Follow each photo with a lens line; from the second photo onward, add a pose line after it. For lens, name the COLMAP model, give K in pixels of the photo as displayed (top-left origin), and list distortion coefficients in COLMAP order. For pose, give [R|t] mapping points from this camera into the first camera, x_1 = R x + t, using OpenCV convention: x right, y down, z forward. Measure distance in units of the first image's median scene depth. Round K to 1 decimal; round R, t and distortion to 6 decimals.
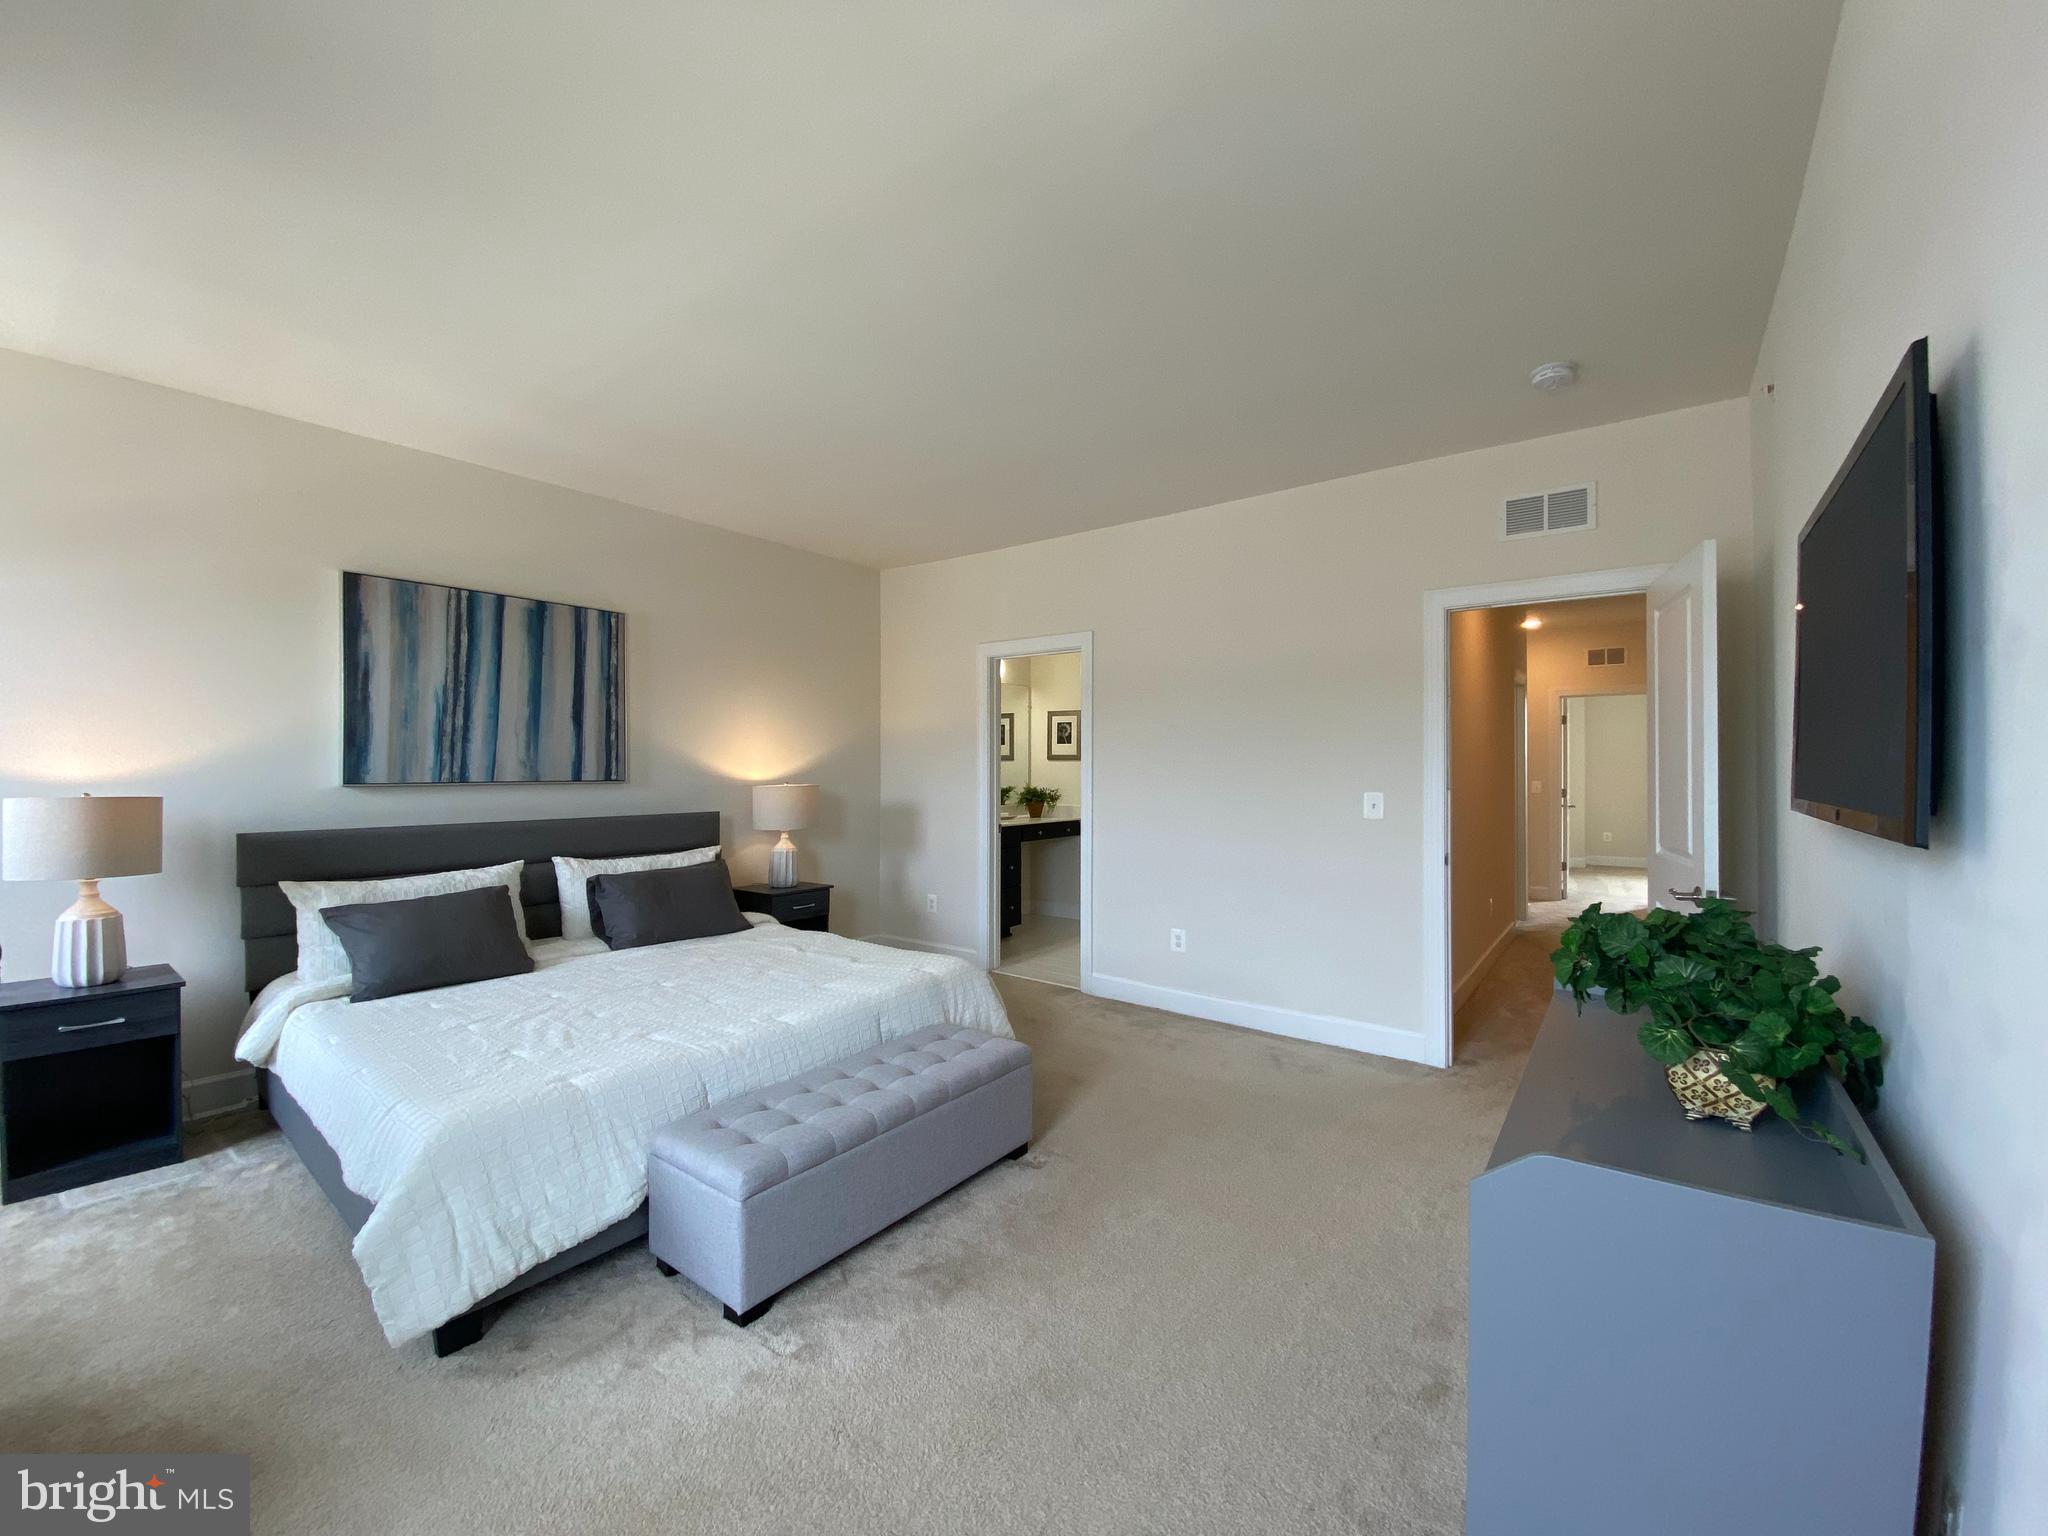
lens RADIAL K [[831.4, 0, 1024.0], [0, 831.4, 768.0], [0, 0, 1]] dist [-0.000771, -0.000095]
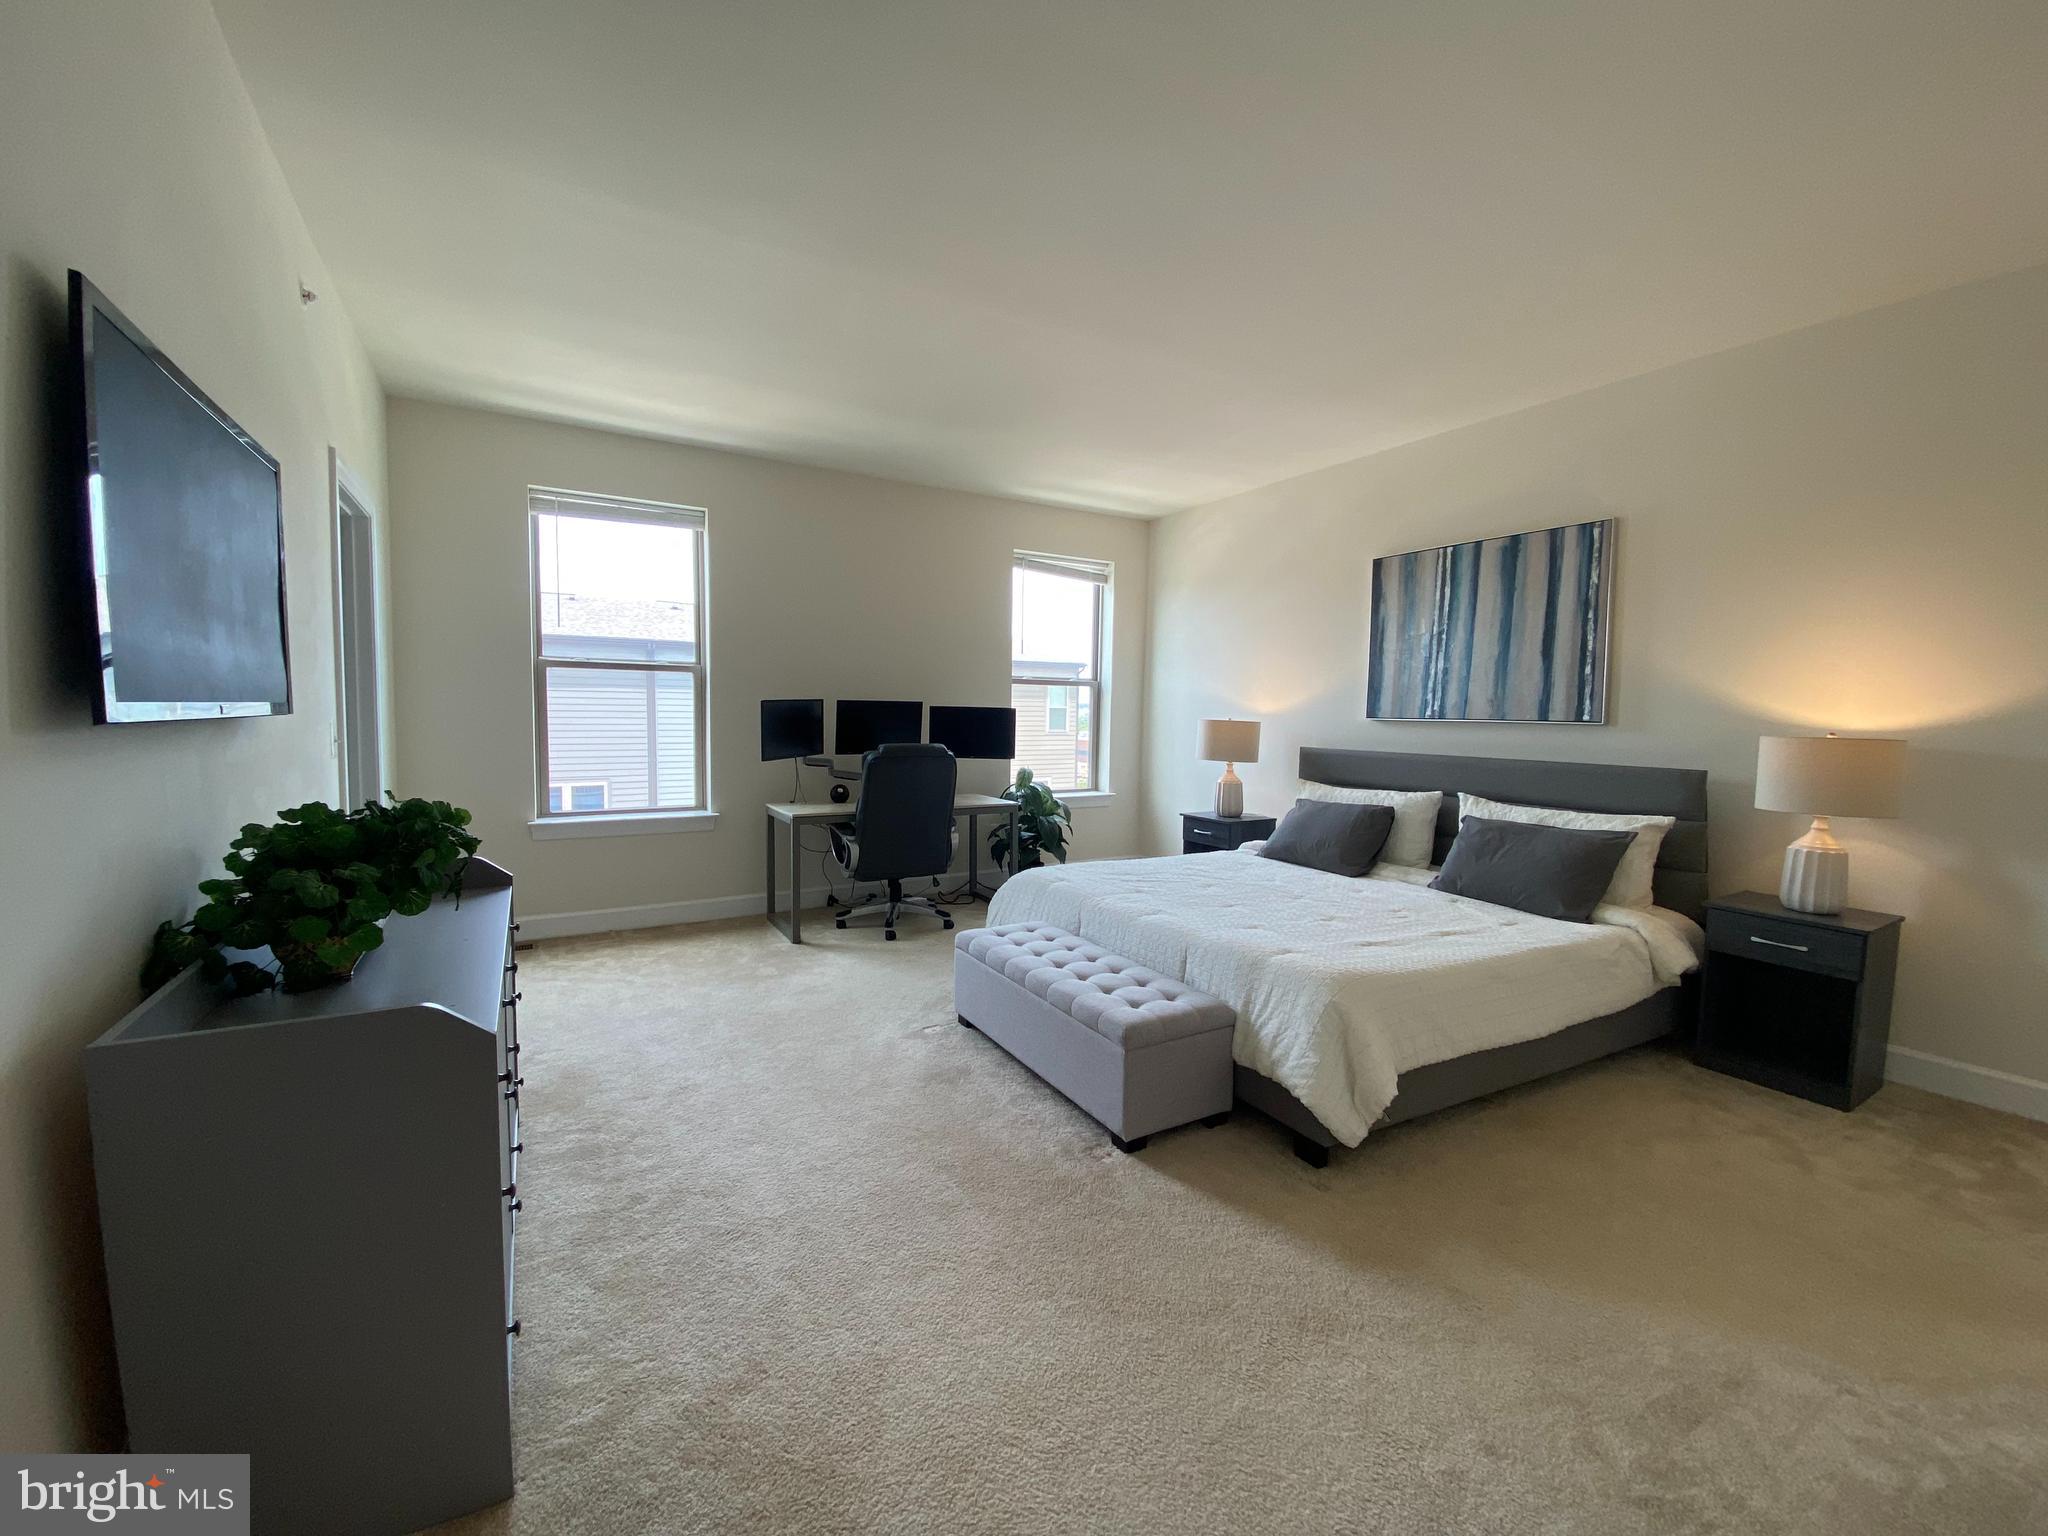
lens RADIAL K [[831.4, 0, 1024.0], [0, 831.4, 768.0], [0, 0, 1]] dist [-0.000771, -0.000095]
pose [[-0.404496, 0.057670, -0.912720, 0.587129], [-0.014588, 0.997476, 0.069491, 0.013370], [0.914424, 0.041423, -0.402633, 0.913569]]
